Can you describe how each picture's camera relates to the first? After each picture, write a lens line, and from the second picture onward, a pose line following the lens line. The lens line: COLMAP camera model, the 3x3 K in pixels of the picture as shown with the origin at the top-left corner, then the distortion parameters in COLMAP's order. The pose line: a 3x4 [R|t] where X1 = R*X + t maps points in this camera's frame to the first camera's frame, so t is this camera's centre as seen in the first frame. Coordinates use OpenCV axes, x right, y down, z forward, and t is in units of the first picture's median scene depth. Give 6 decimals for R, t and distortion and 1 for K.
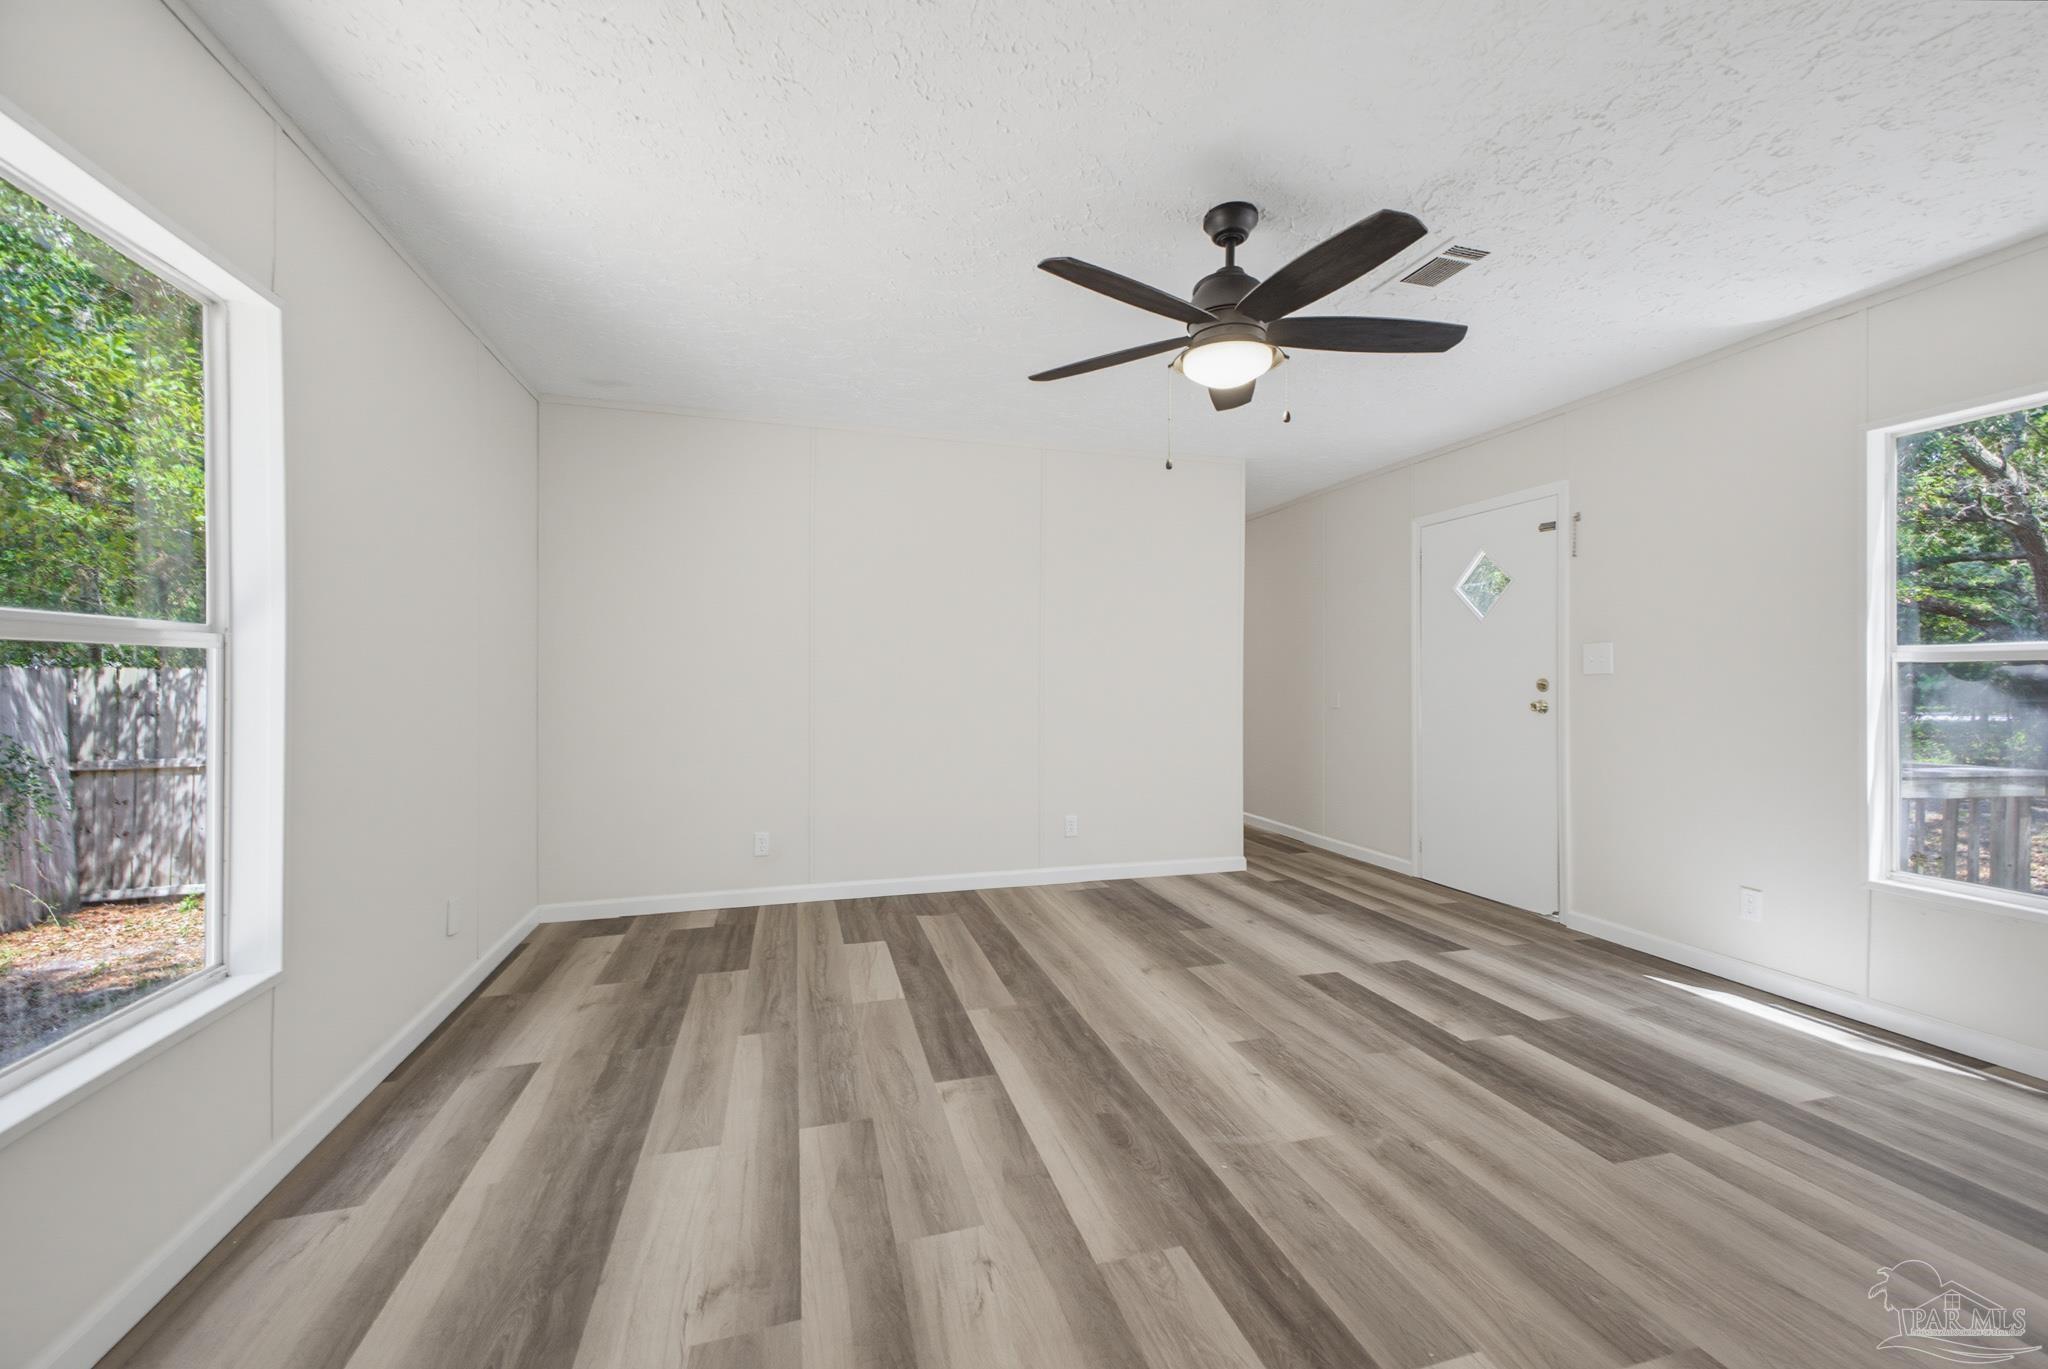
lens RADIAL K [[797.3, 0, 1024.0], [0, 797.3, 684.5], [0, 0, 1]] dist [0.001755, 0.000099]
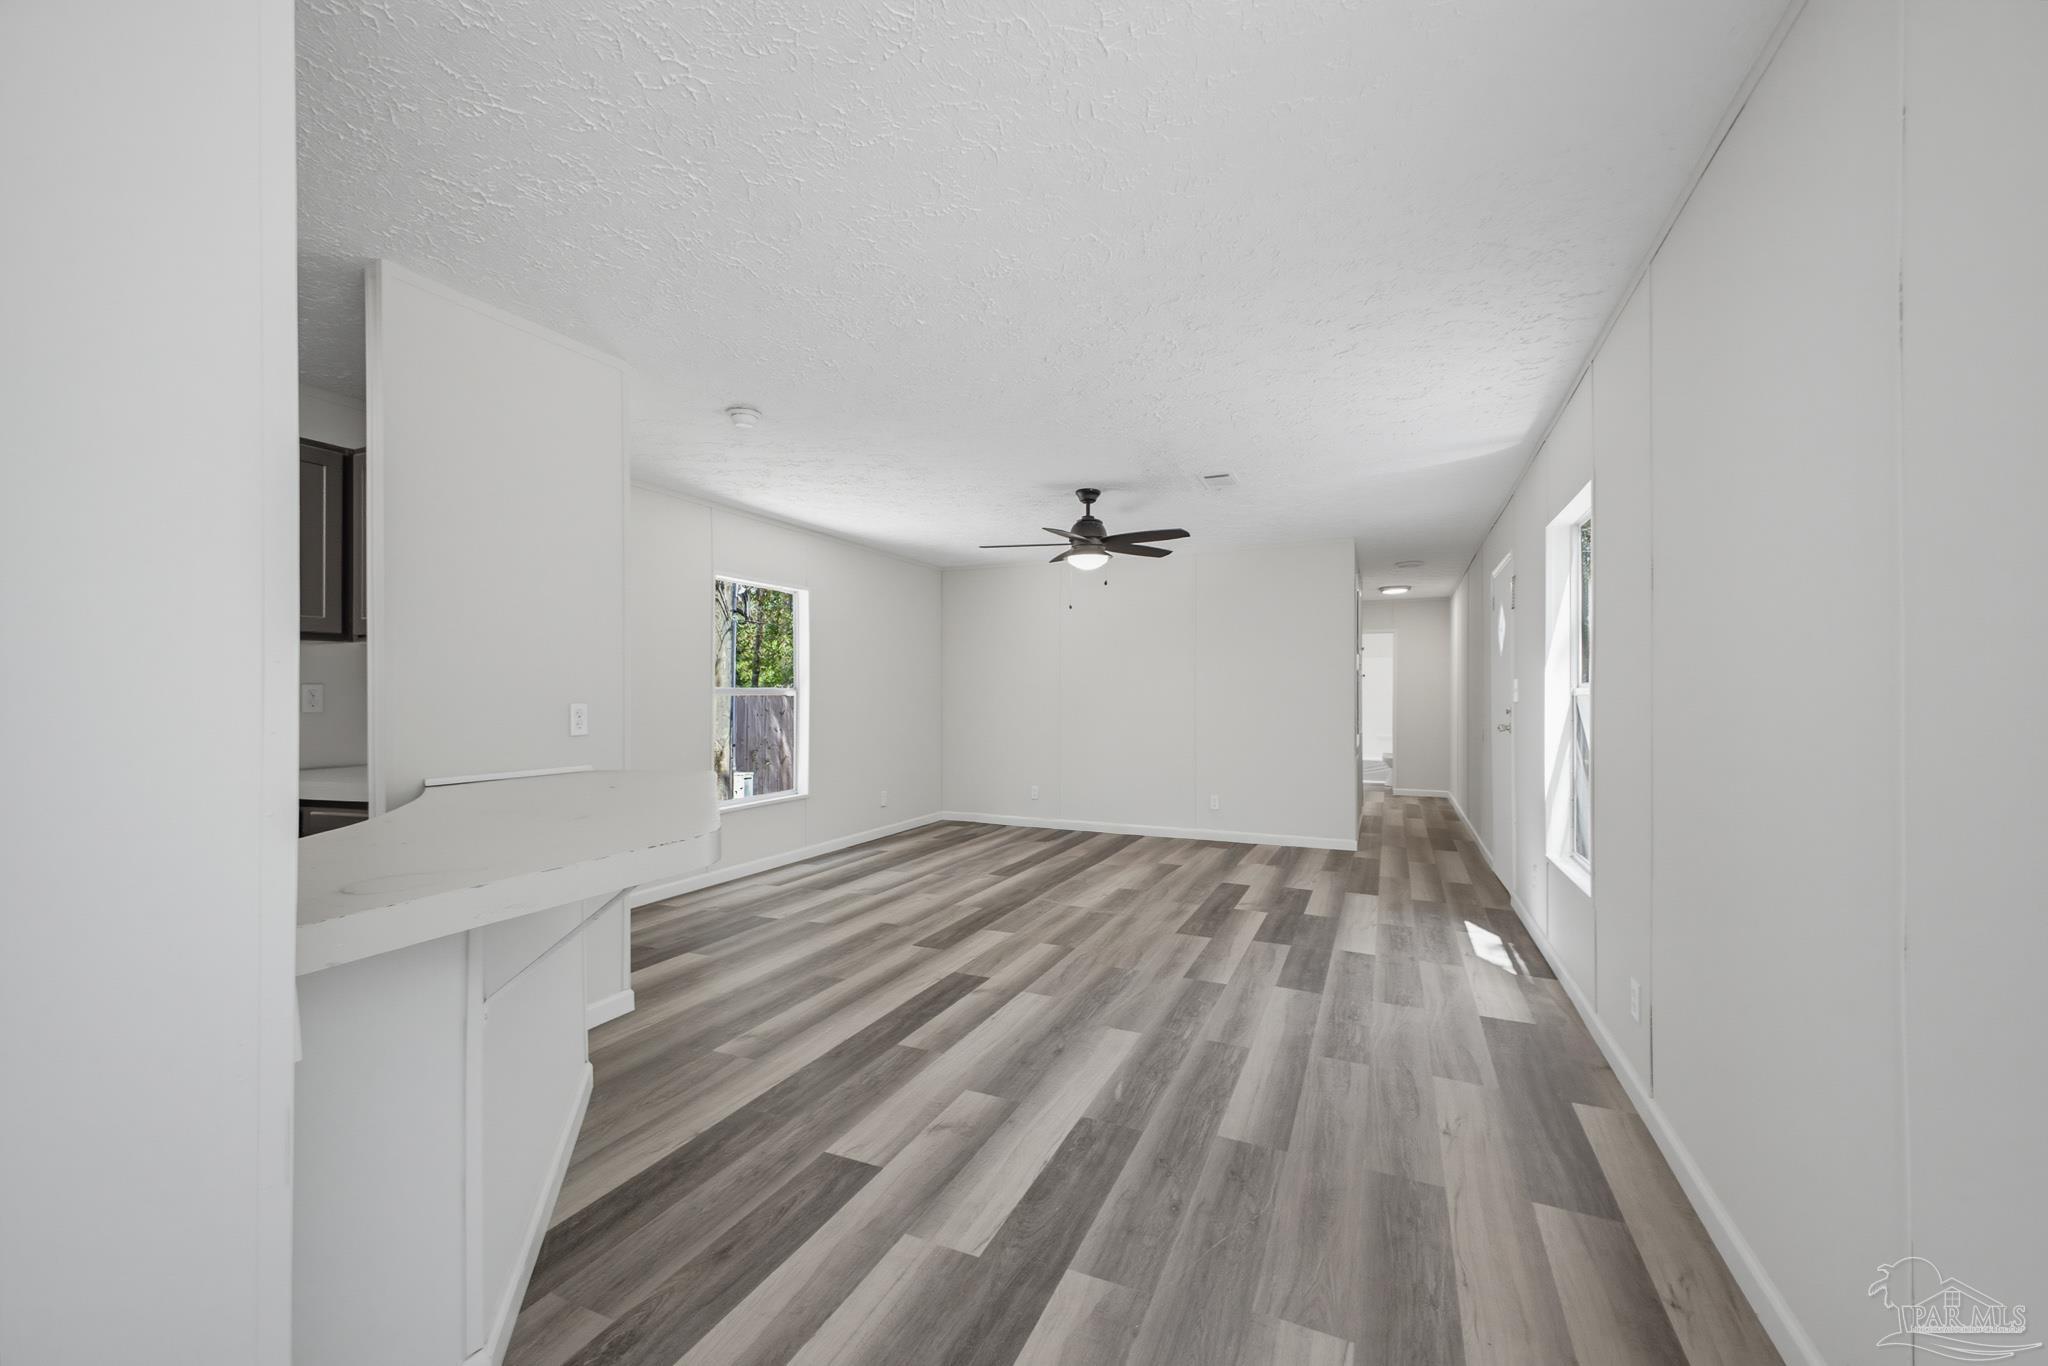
lens RADIAL K [[797.3, 0, 1024.0], [0, 797.3, 683.0], [0, 0, 1]] dist [0.001755, 0.000099]
pose [[0.756933, -0.016383, -0.653287, 1.640490], [-0.002281, 0.999613, -0.027710, -0.007387], [0.653488, 0.022465, 0.756603, -0.797680]]
